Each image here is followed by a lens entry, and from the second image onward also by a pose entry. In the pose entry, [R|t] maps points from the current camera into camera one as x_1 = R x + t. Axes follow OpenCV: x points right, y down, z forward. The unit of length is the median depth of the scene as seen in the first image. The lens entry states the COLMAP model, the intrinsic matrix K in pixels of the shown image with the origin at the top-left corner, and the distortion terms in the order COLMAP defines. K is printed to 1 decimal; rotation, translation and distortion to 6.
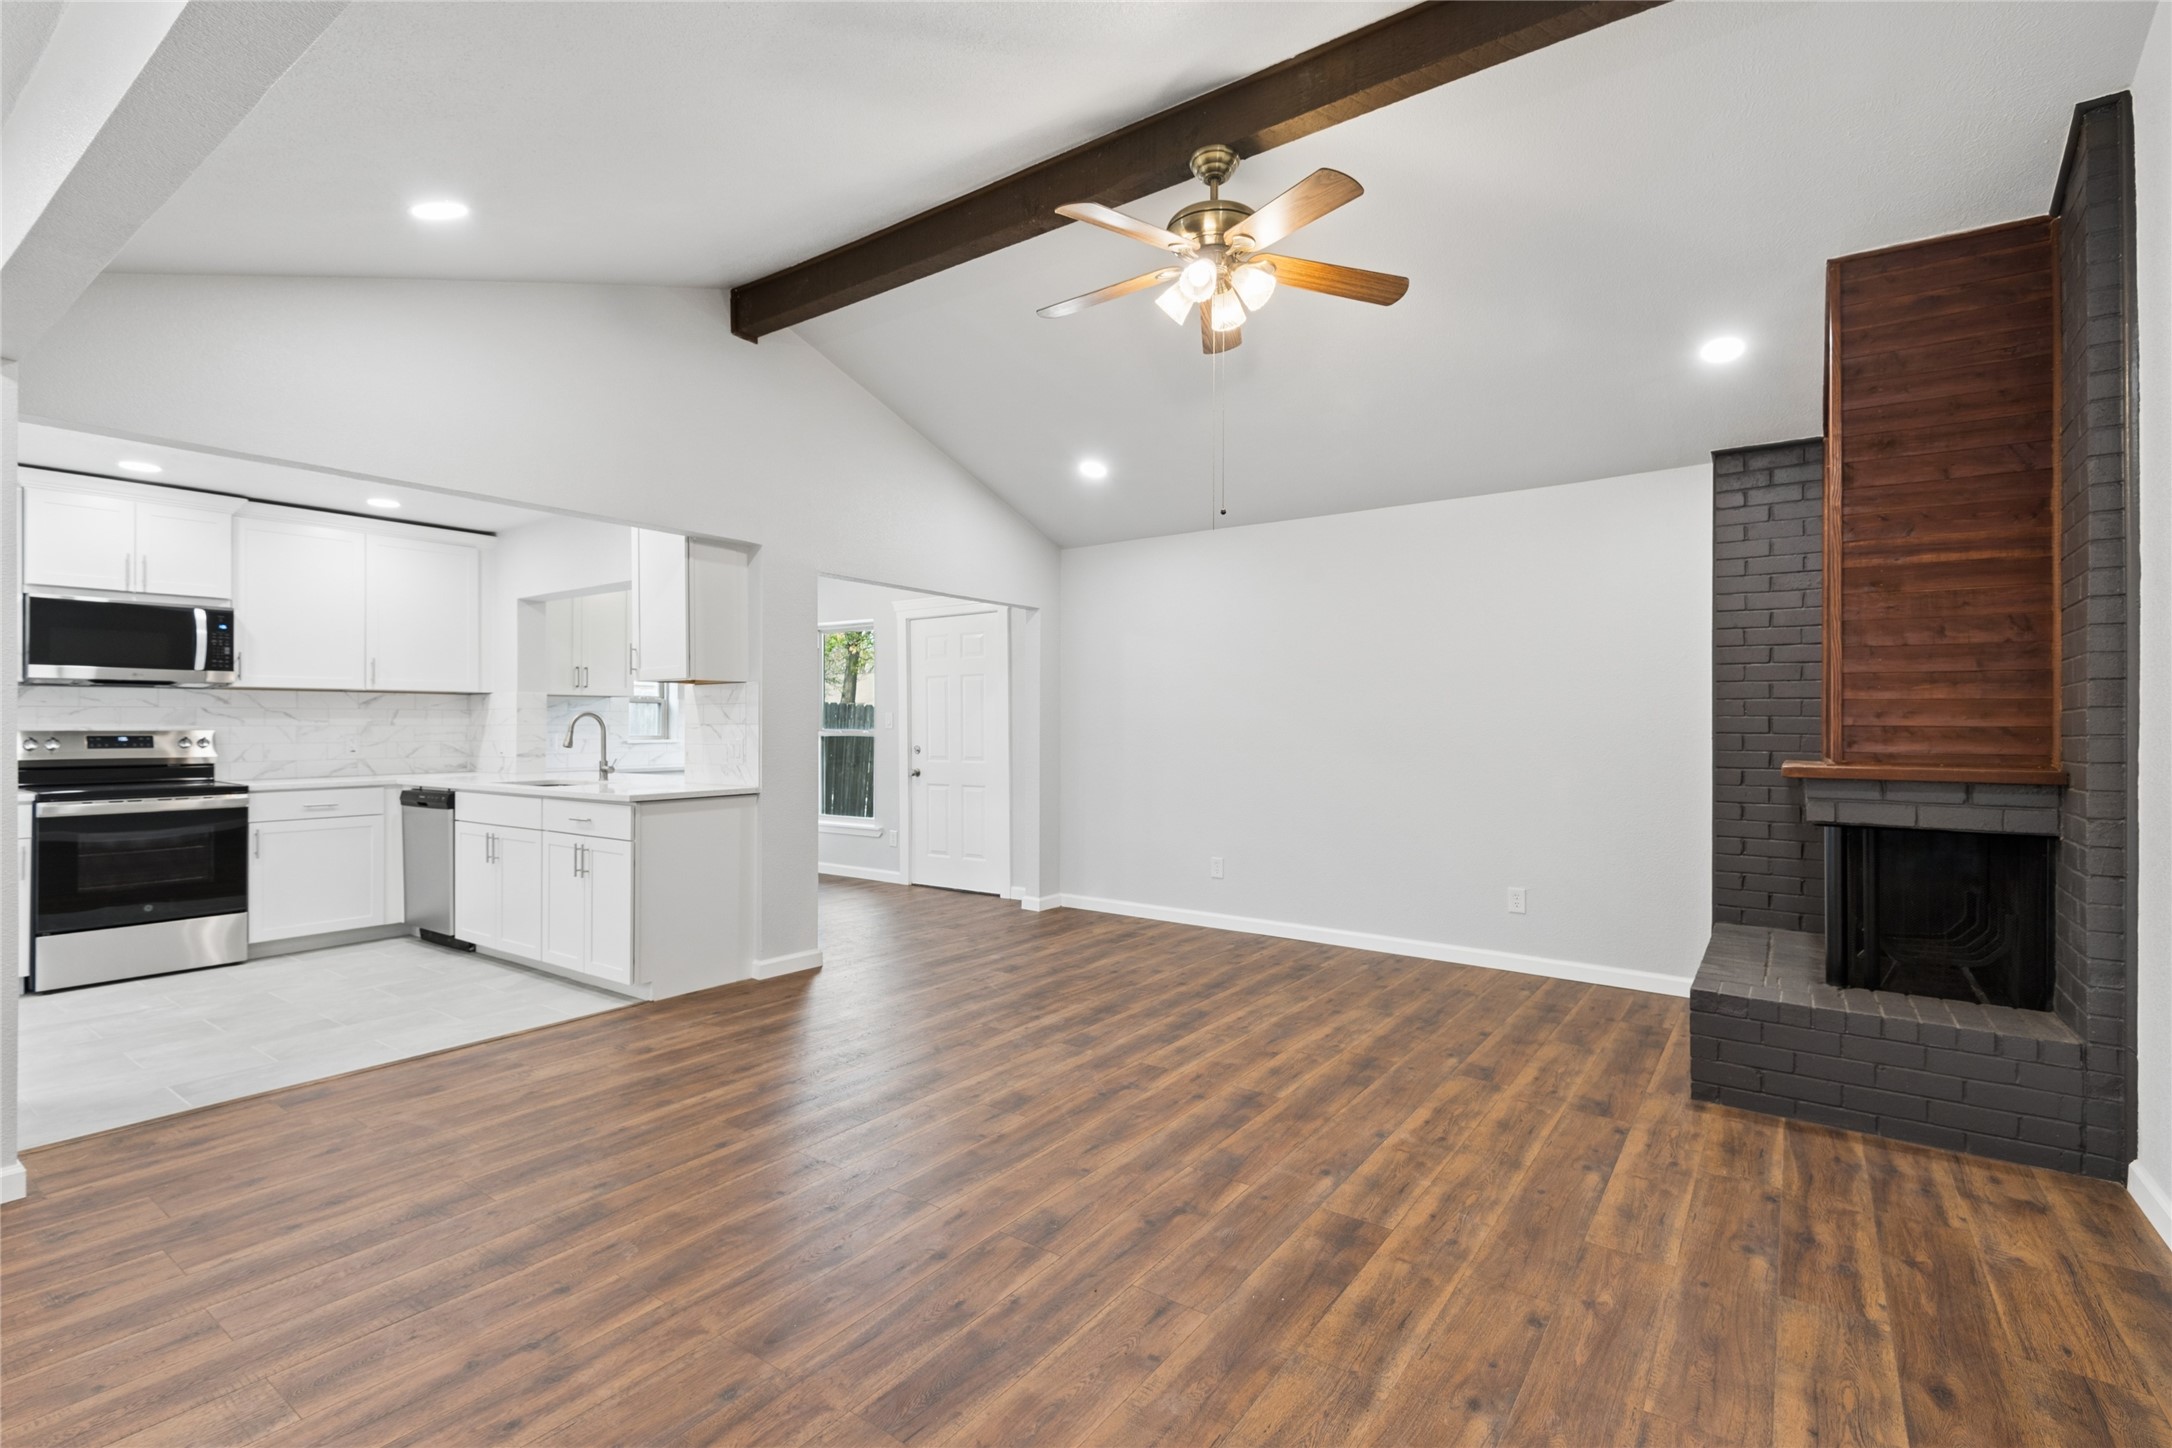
lens RADIAL K [[986.4, 0, 1083.6], [0, 986.4, 722.3], [0, 0, 1]] dist [0.030659, -0.018526]
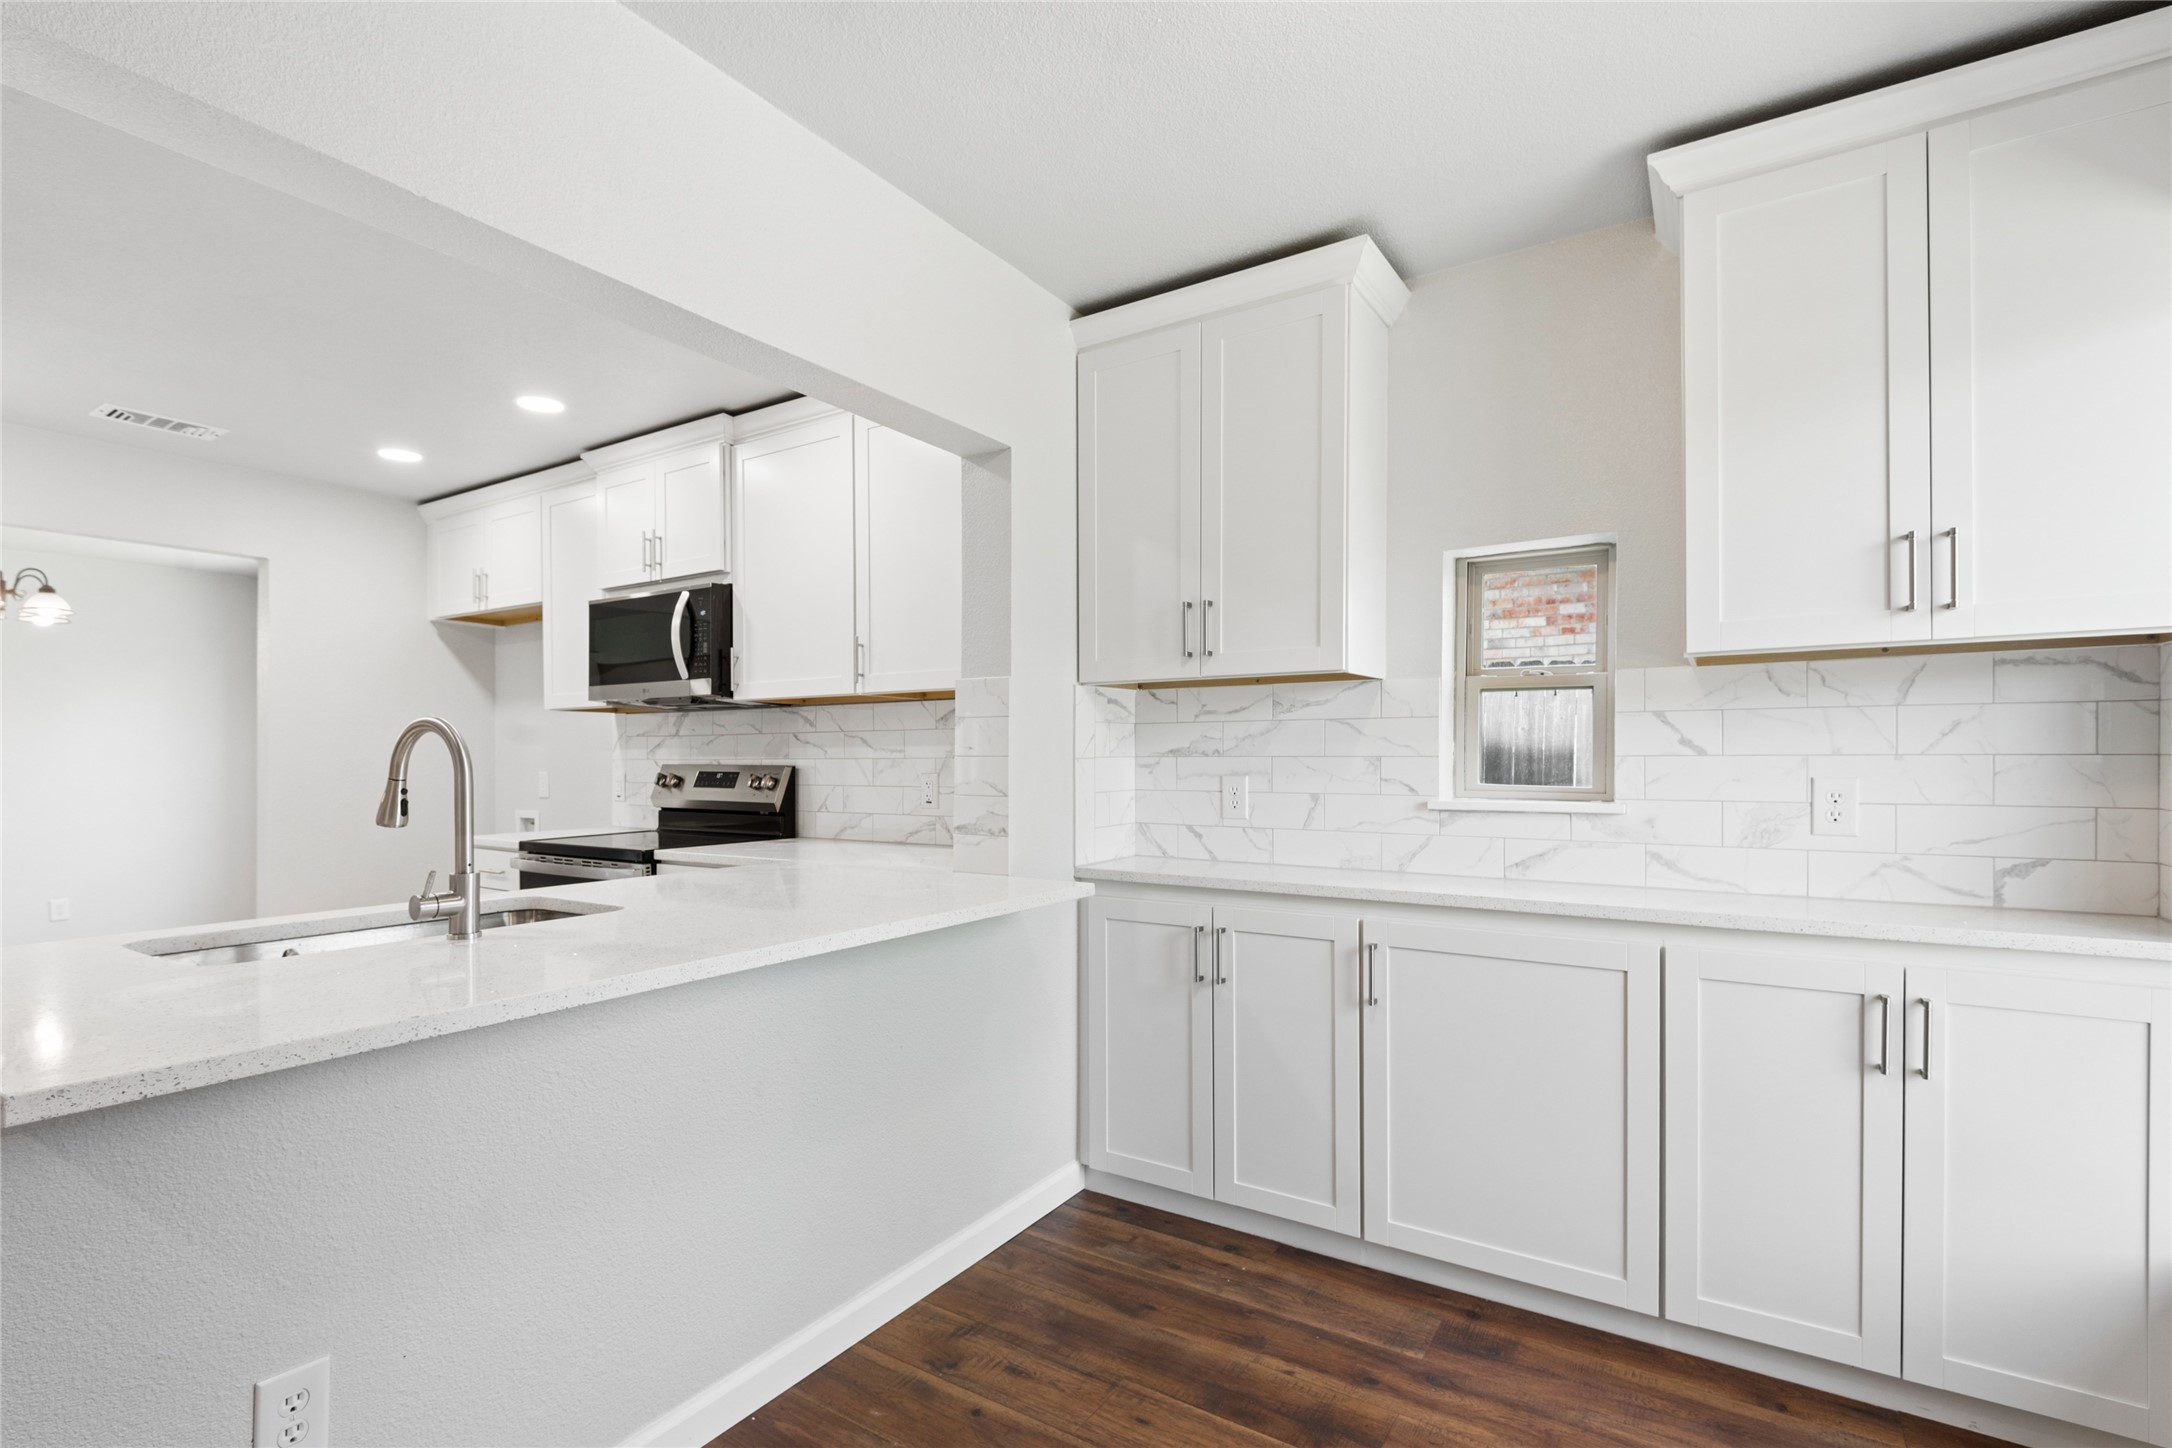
lens RADIAL K [[1002.0, 0, 1083.1], [0, 1002.0, 764.2], [0, 0, 1]] dist [0.033243, -0.026983]
pose [[0.050262, 0.006366, -0.998716, -0.225927], [0.005536, 0.999963, 0.006652, 0.005283], [0.998721, -0.005864, 0.050225, 1.658287]]
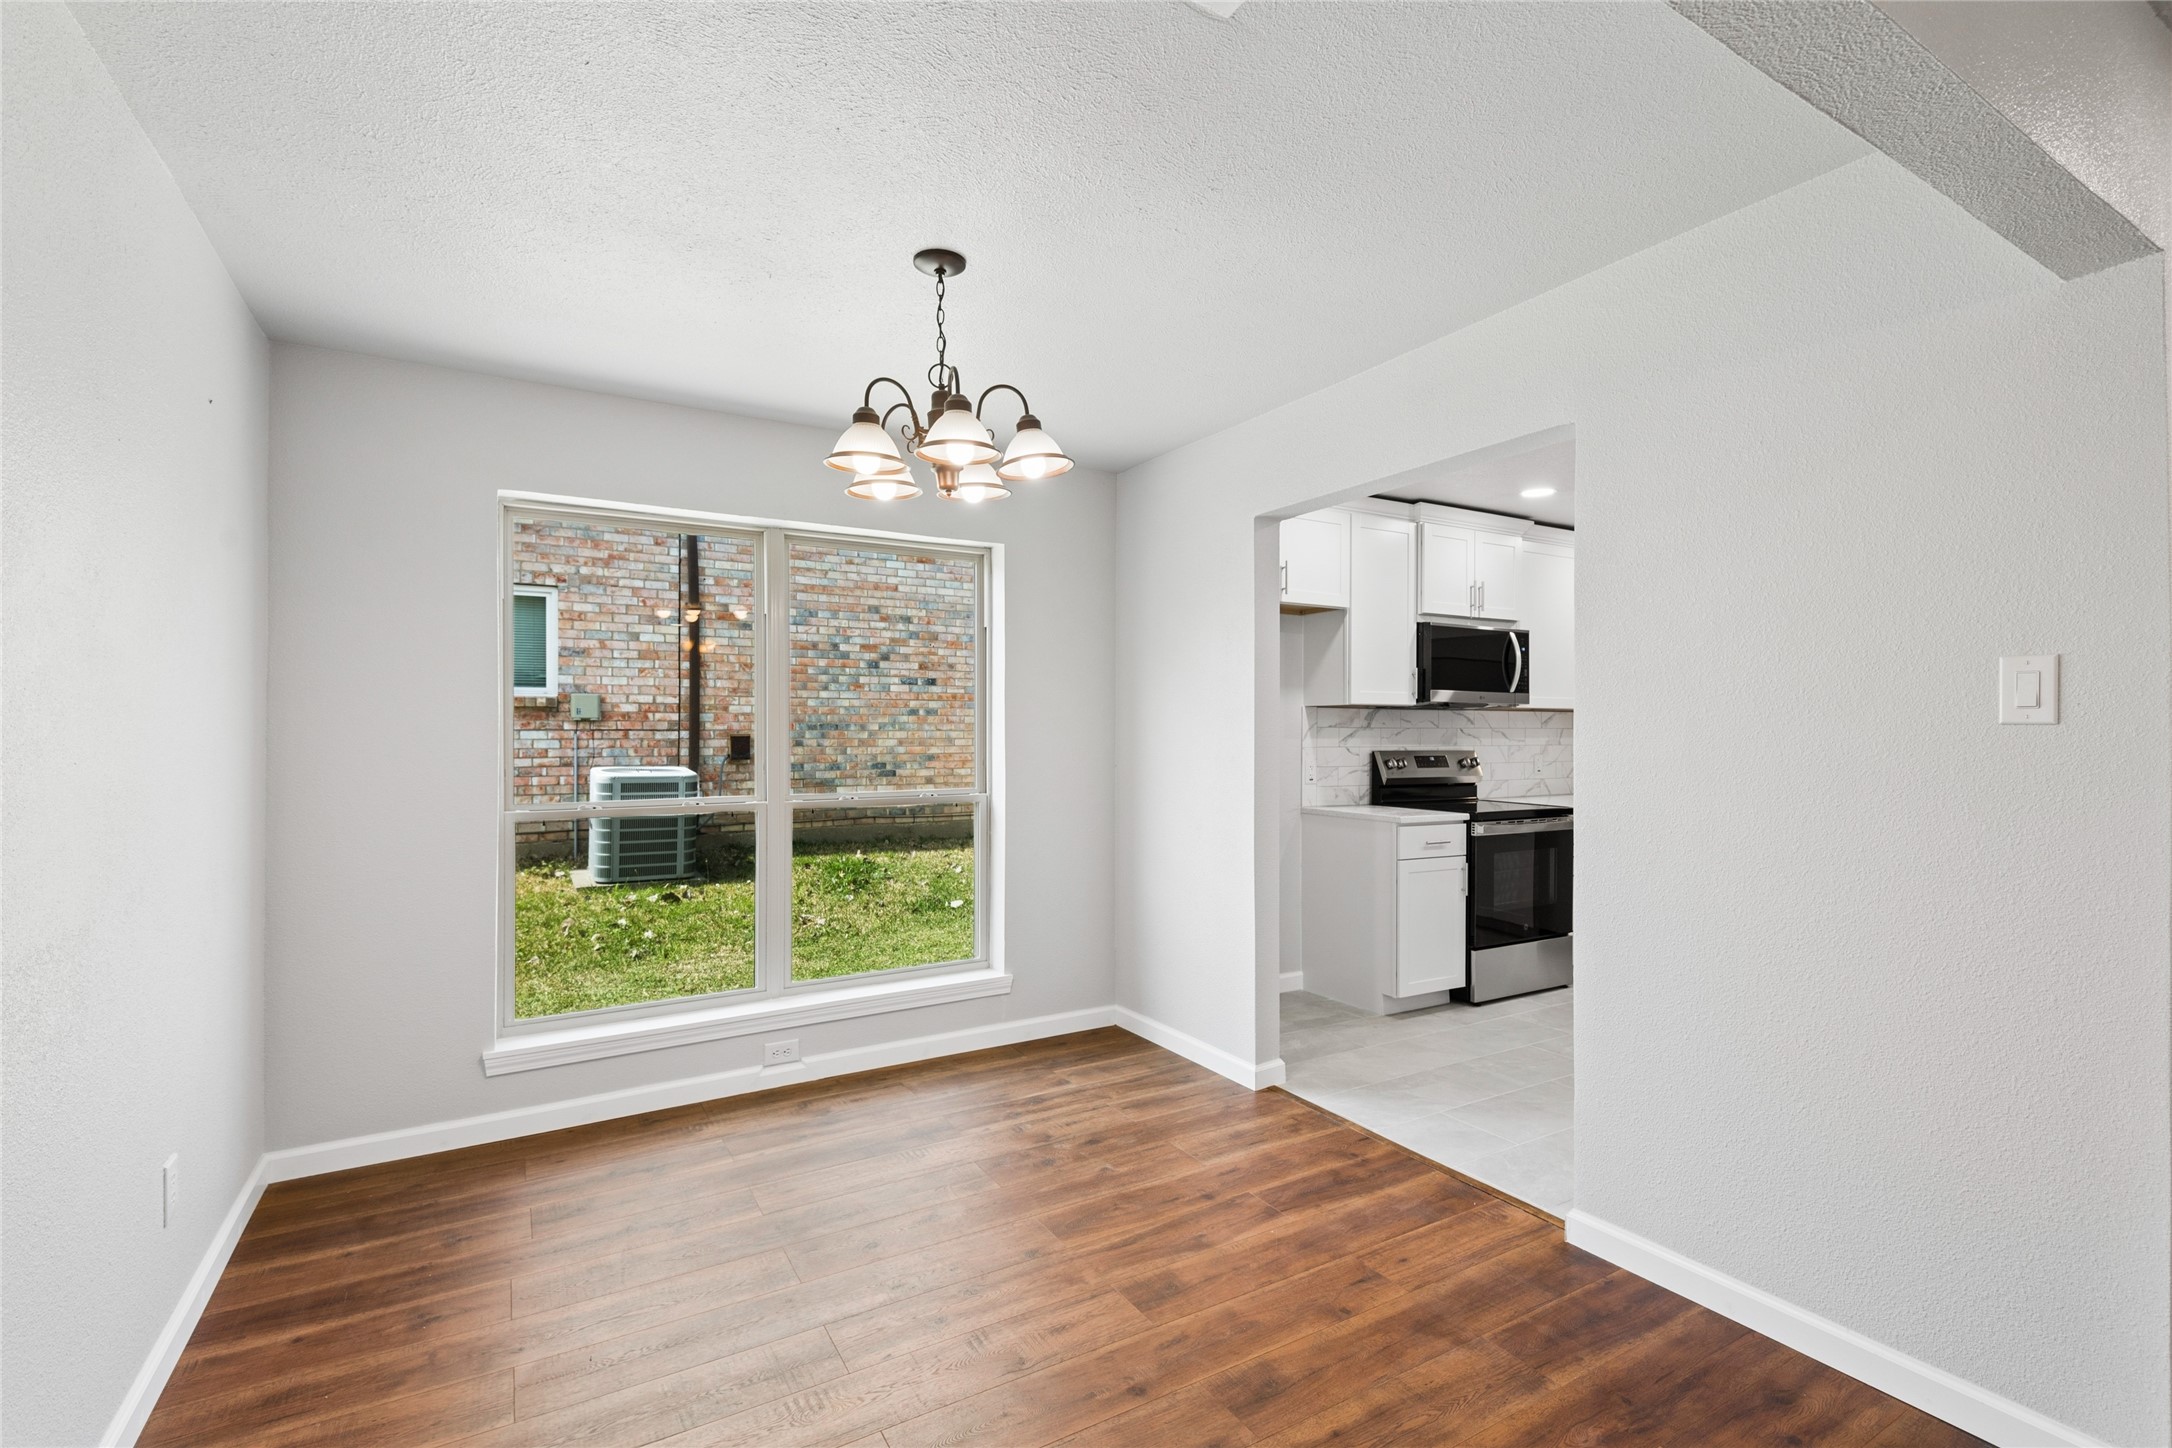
lens RADIAL K [[975.2, 0, 1086.0], [0, 975.2, 739.6], [0, 0, 1]] dist [0.008976, -0.000011]
pose [[0.914720, 0.007972, -0.404010, -1.174970], [-0.002968, 0.999911, 0.013010, -0.021051], [0.404078, -0.010702, 0.914662, -0.109707]]
